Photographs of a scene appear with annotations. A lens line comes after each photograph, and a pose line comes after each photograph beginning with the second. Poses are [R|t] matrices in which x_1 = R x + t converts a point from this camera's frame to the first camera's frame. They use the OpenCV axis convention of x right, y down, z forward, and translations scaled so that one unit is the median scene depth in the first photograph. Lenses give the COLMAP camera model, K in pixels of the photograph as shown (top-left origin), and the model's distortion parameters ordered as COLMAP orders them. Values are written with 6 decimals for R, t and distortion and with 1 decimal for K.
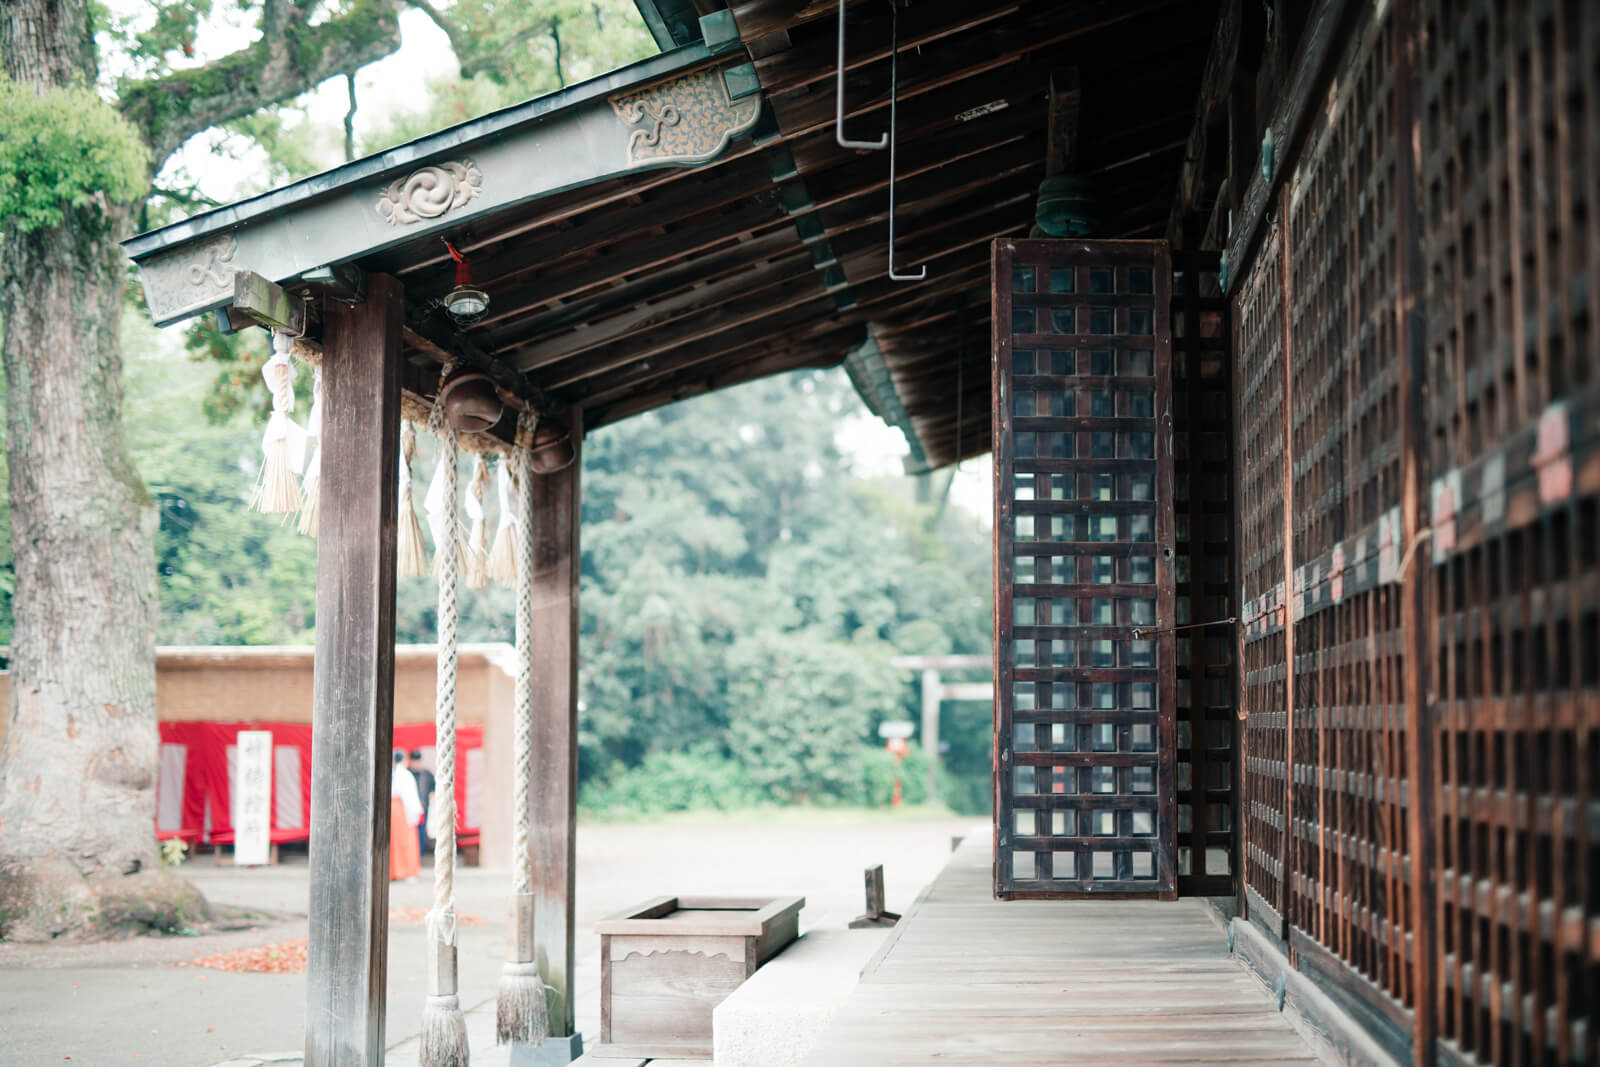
lens RADIAL K [[2214.9, 0, 823.3], [0, 2214.9, 529.7], [0, 0, 1]] dist [0.000430, 0.084548]
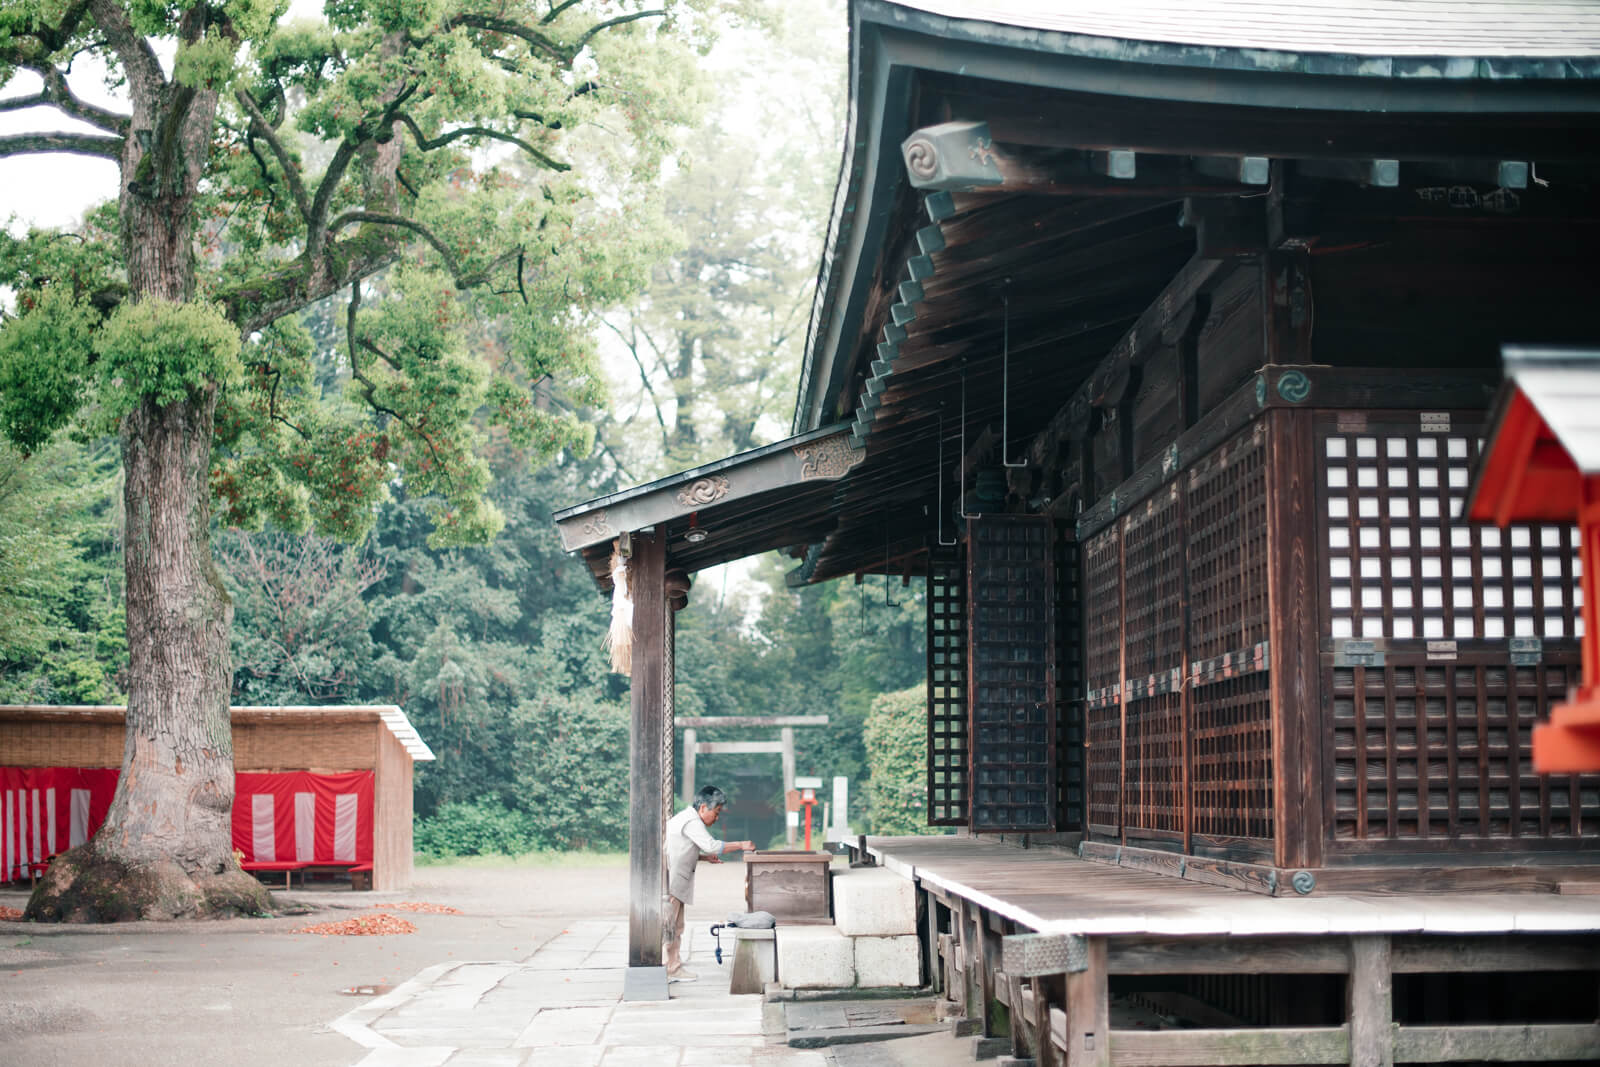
lens RADIAL K [[2314.0, 0, 800.0], [0, 2314.0, 533.5], [0, 0, 1]] dist [-0.145002, 0.098421]
pose [[0.991443, 0.011003, 0.130078, -0.144227], [-0.008210, 0.999725, -0.021986, -0.025866], [-0.130284, 0.020730, 0.991260, -0.445646]]
